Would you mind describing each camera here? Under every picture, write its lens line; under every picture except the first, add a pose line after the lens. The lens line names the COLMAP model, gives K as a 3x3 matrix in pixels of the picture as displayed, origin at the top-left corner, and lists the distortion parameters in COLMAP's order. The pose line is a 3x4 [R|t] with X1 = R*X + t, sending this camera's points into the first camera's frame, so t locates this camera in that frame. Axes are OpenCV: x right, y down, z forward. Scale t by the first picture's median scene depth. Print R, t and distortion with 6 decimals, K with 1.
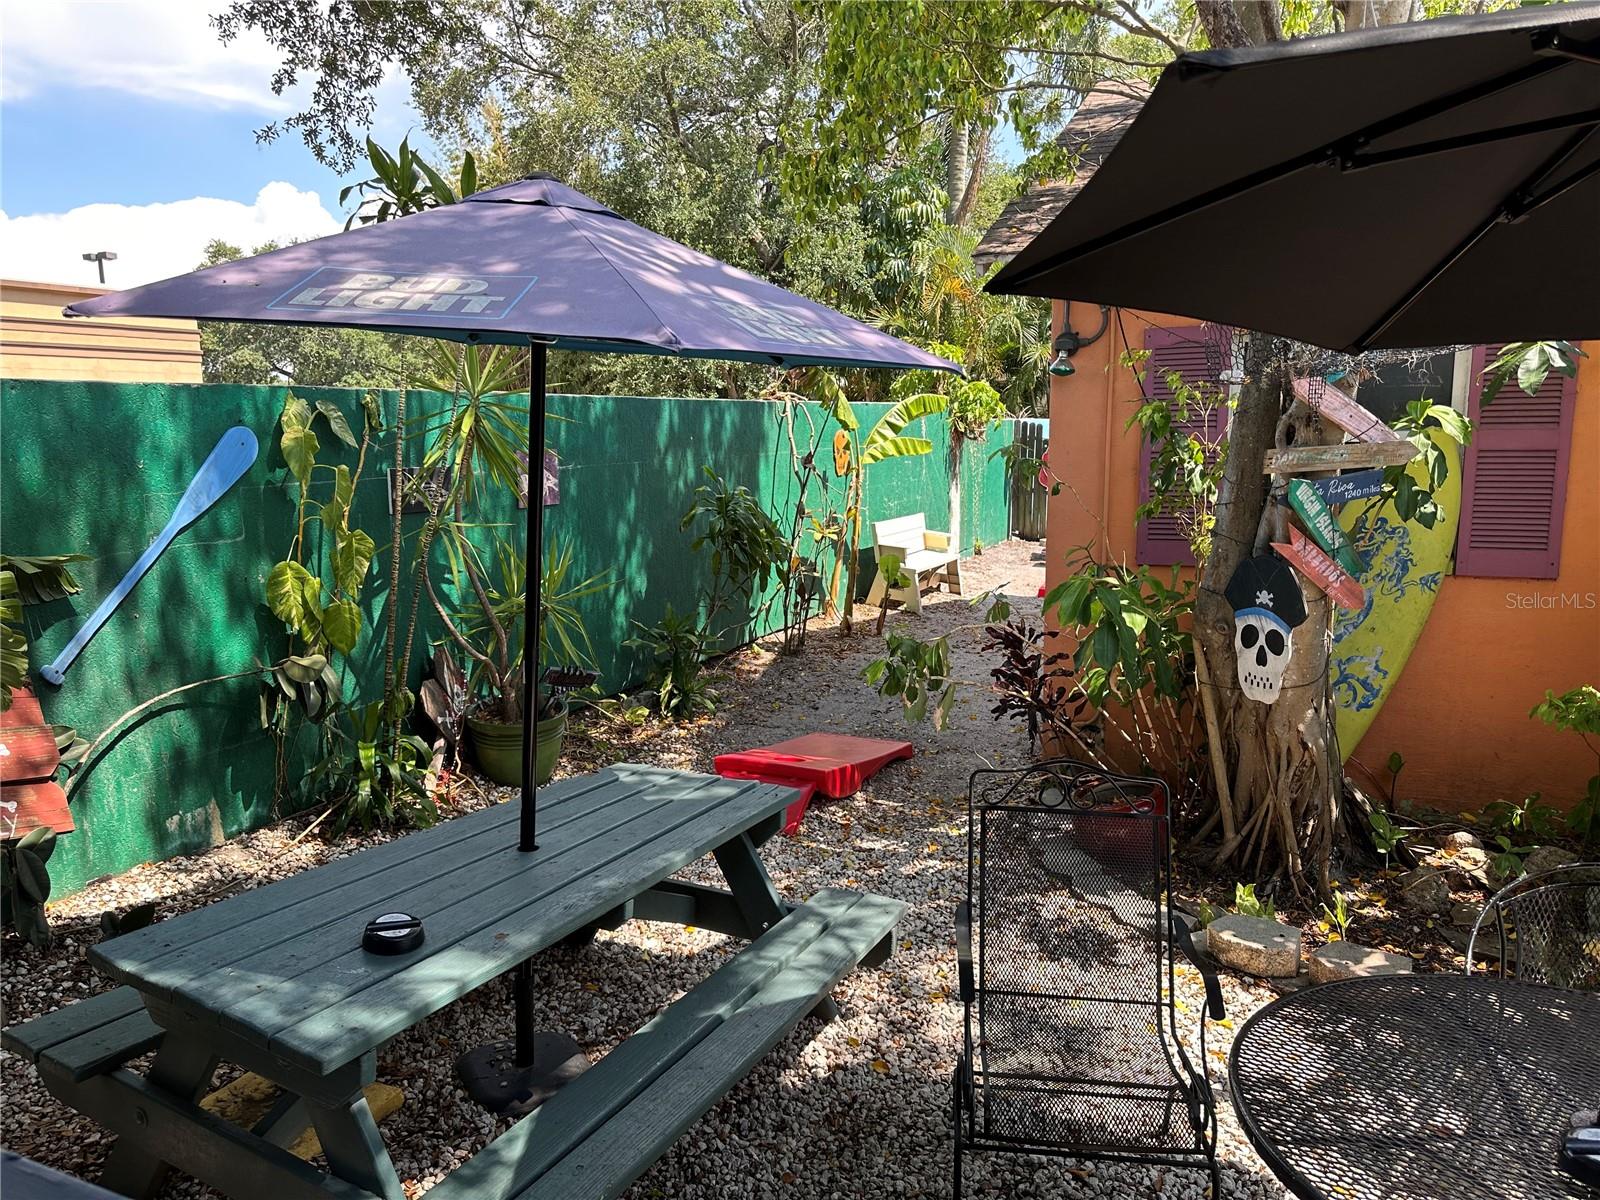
lens RADIAL K [[1124.9, 0, 794.4], [0, 1124.9, 594.9], [0, 0, 1]] dist [0.176324, -0.288015]
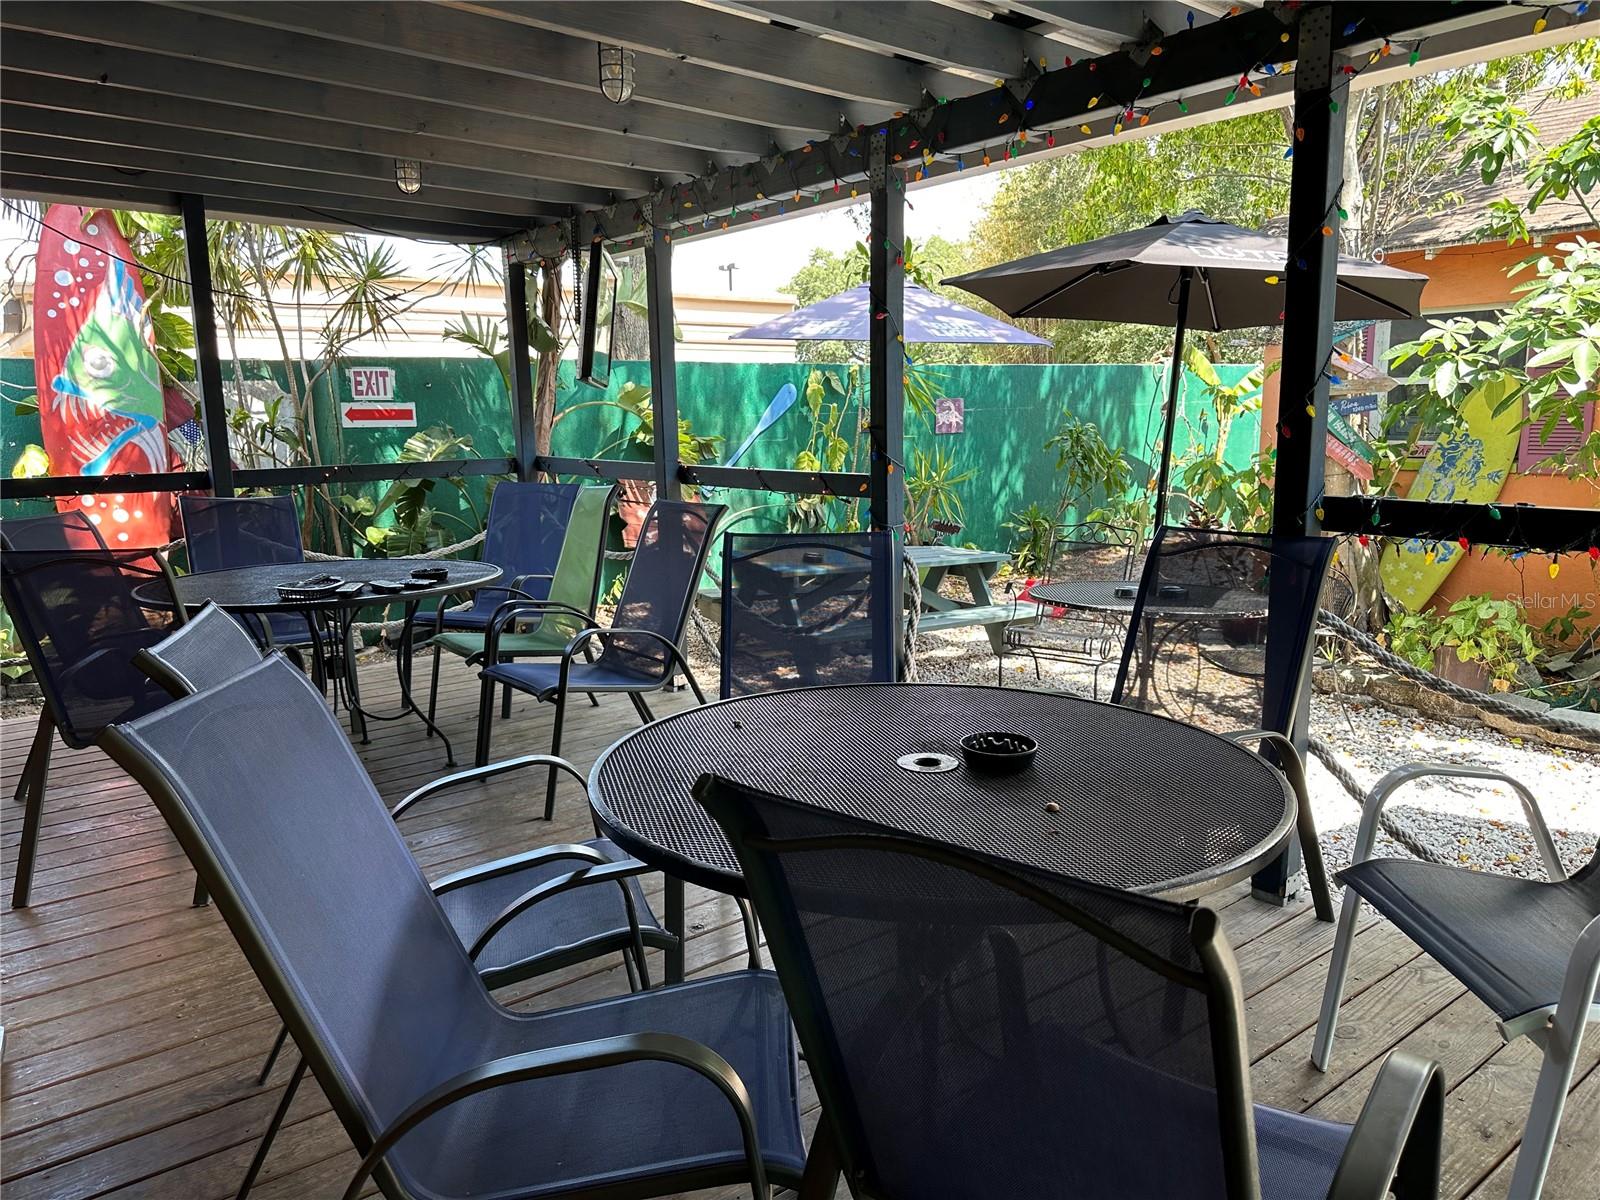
lens RADIAL K [[1124.9, 0, 794.4], [0, 1124.9, 594.9], [0, 0, 1]] dist [0.176324, -0.288015]
pose [[0.890329, 0.073364, -0.449368, 0.202745], [-0.064523, 0.997303, 0.034982, 0.069282], [0.450722, -0.002151, 0.892662, -0.345259]]
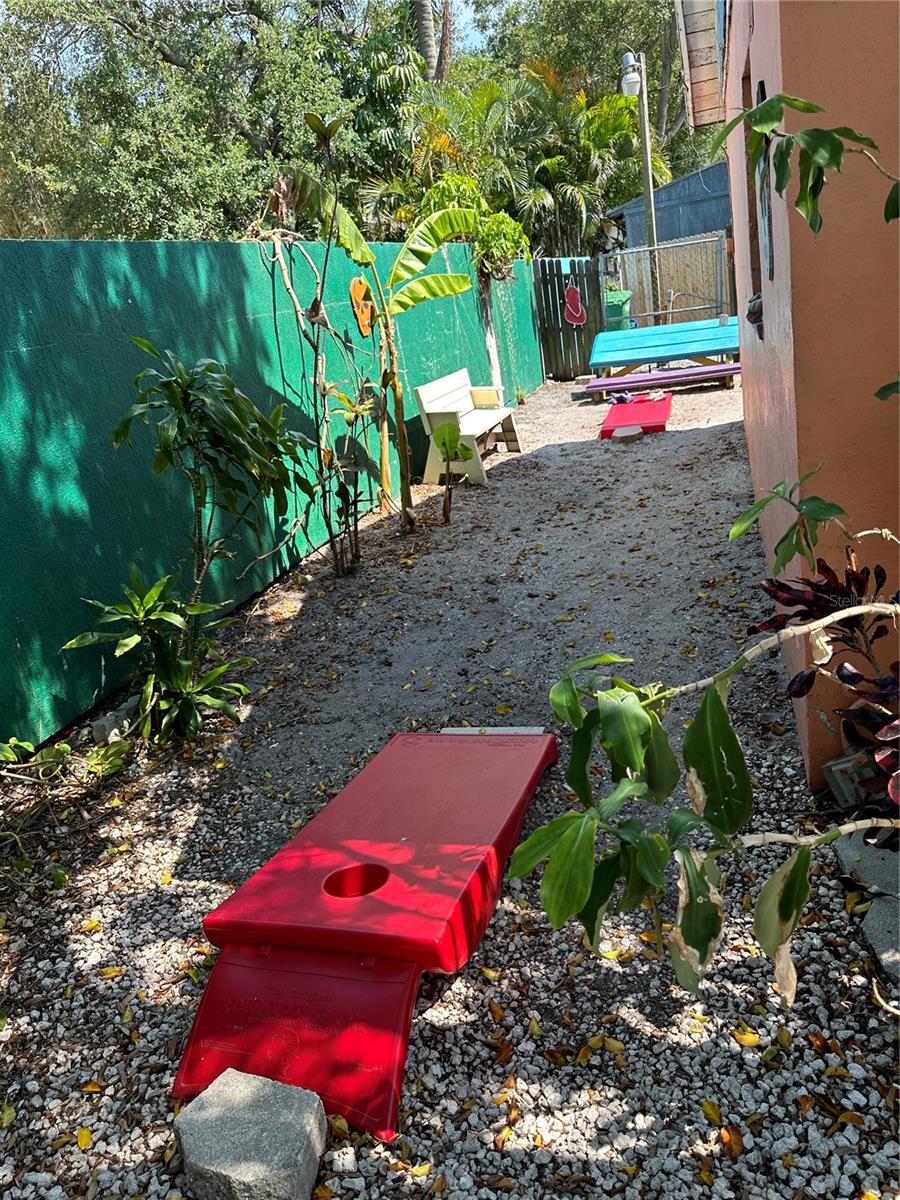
lens RADIAL K [[843.7, 0, 450.0], [0, 843.7, 600.0], [0, 0, 1]] dist [0.176324, -0.288015]
pose [[0.979445, -0.187097, 0.075386, 0.017095], [0.171165, 0.968630, 0.180160, -0.020585], [-0.106728, -0.163553, 0.980744, 0.344413]]
